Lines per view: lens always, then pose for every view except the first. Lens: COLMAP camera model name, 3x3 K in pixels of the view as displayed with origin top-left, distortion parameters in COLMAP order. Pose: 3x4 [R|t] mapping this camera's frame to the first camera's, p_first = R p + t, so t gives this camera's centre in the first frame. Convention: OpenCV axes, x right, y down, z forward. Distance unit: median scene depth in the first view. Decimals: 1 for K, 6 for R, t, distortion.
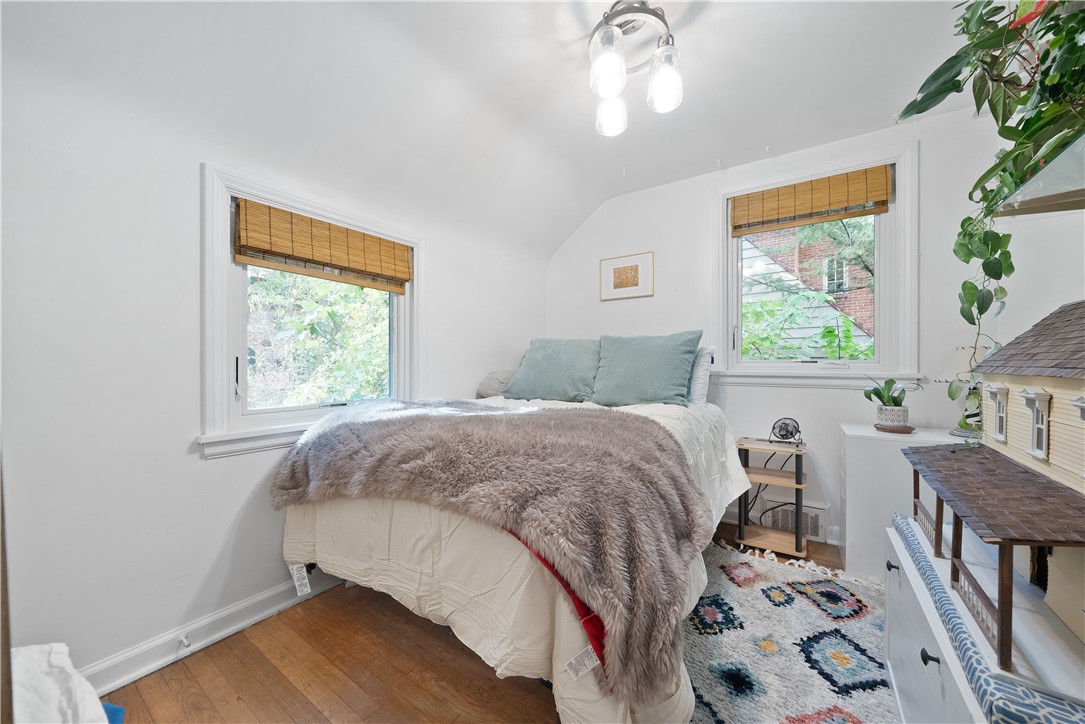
lens RADIAL K [[390.0, 0, 566.4], [0, 390.0, 364.6], [0, 0, 1]] dist [-0.003445, -0.000036]
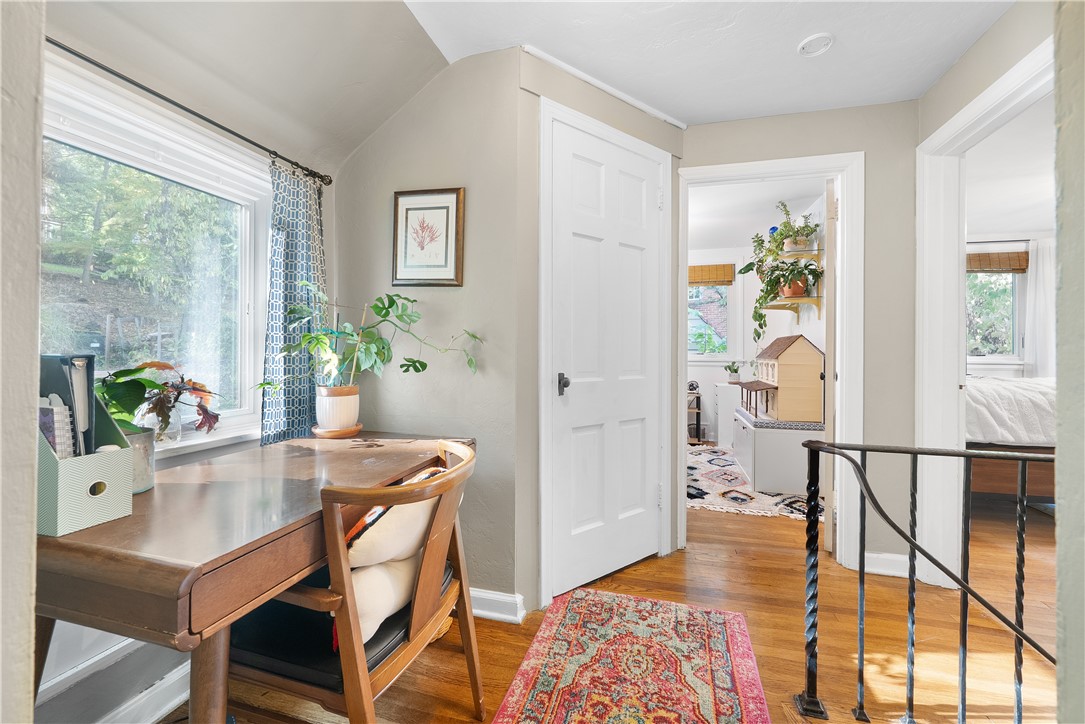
lens RADIAL K [[450.1, 0, 543.2], [0, 450.1, 355.4], [0, 0, 1]] dist [-0.000926, -0.000743]
pose [[0.955227, 0.004628, 0.295838, -1.043689], [-0.004240, 0.999989, -0.001953, 0.010595], [-0.295844, 0.000611, 0.955236, -1.224698]]
